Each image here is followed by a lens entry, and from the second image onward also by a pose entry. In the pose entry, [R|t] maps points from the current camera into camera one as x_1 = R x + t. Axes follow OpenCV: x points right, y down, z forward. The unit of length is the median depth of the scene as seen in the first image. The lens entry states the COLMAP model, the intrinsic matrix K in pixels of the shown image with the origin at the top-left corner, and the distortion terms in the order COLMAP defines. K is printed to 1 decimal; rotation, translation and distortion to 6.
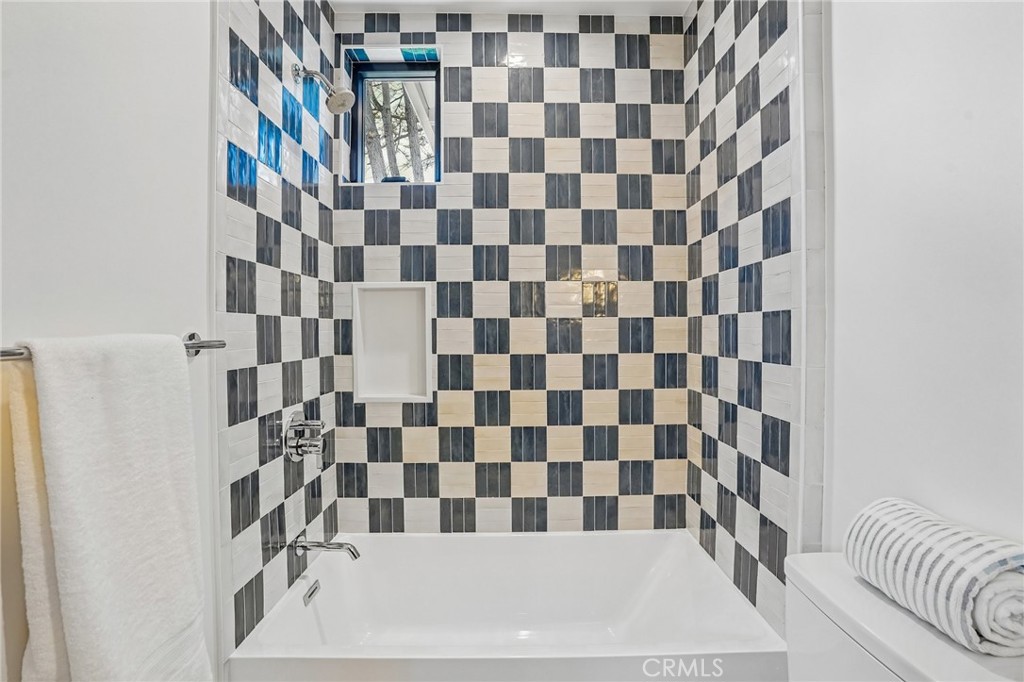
lens RADIAL K [[541.9, 0, 514.1], [0, 541.9, 343.9], [0, 0, 1]] dist [-0.069682, 0.002109]
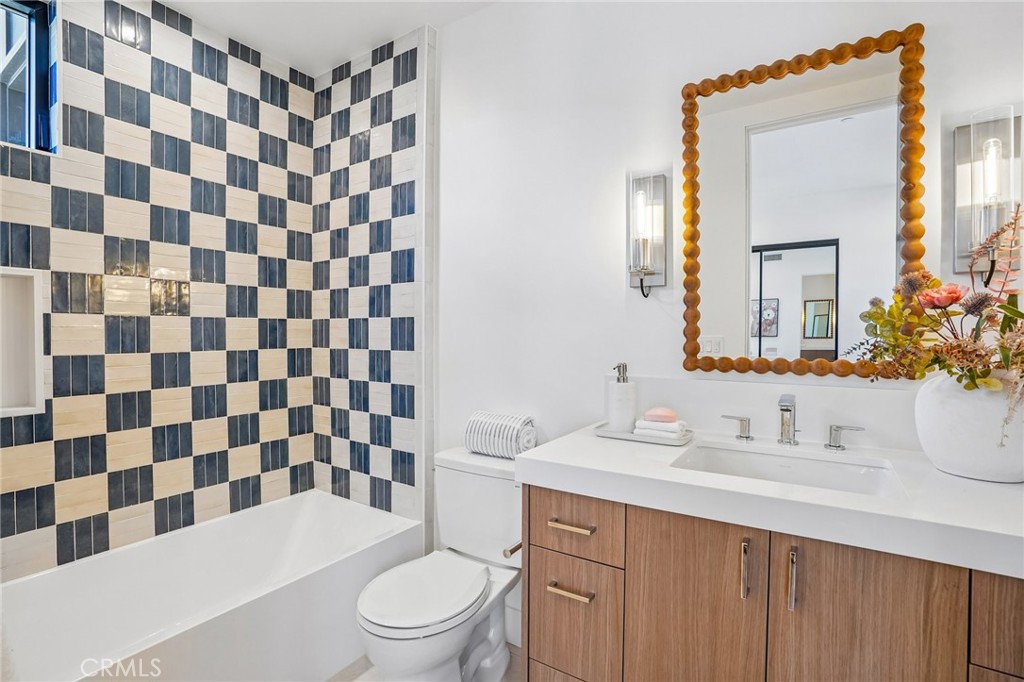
lens RADIAL K [[477.1, 0, 514.7], [0, 477.1, 337.7], [0, 0, 1]] dist [-0.062807, 0.022145]
pose [[0.556109, -0.004919, 0.831095, -0.333277], [0.012384, 0.999921, -0.002369, 0.001872], [-0.831017, 0.011610, 0.556126, -0.006076]]
